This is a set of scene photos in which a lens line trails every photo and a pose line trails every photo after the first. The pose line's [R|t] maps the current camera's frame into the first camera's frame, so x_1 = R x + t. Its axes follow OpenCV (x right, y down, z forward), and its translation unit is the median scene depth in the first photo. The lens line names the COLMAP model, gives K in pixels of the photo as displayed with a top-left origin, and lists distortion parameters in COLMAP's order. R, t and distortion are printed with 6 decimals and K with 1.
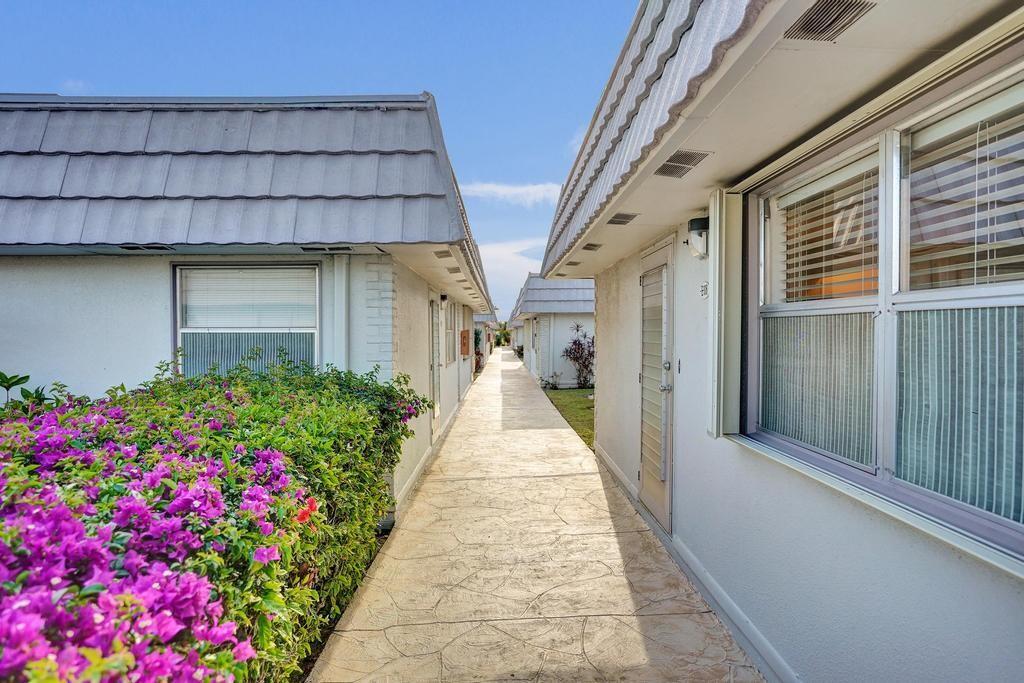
lens RADIAL K [[573.0, 0, 512.0], [0, 573.0, 341.5], [0, 0, 1]] dist [-0.003318, -0.000137]
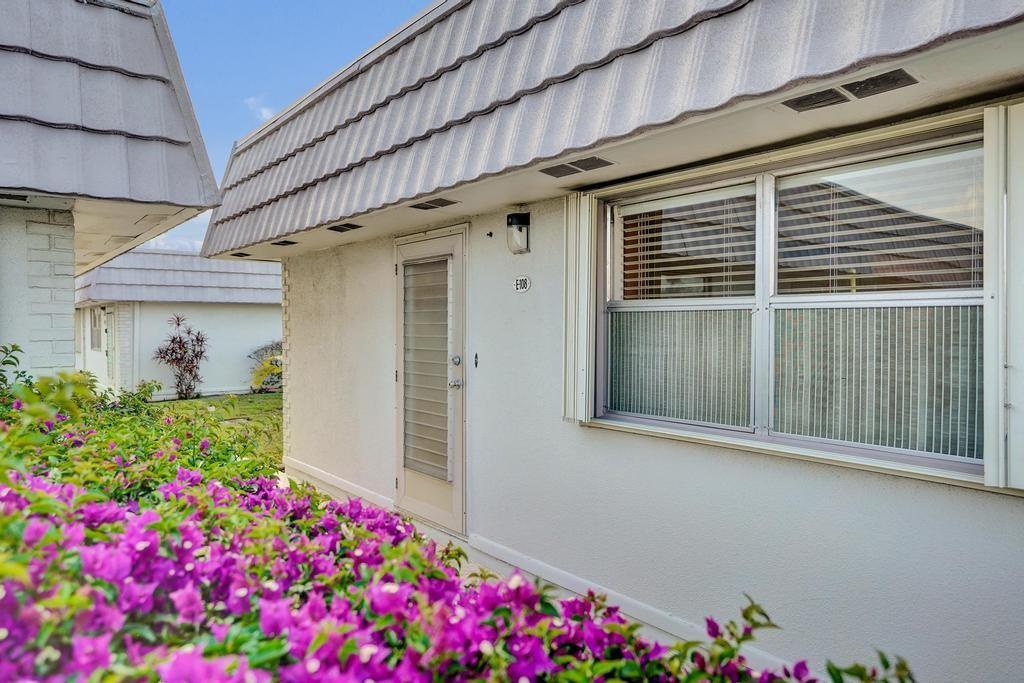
lens RADIAL K [[670.3, 0, 512.0], [0, 670.3, 341.5], [0, 0, 1]] dist [0.004048, 0.004300]
pose [[0.795411, -0.012468, 0.605942, -0.578498], [0.009435, 0.999922, 0.008190, 0.003596], [-0.605997, -0.000797, 0.795466, 0.080581]]
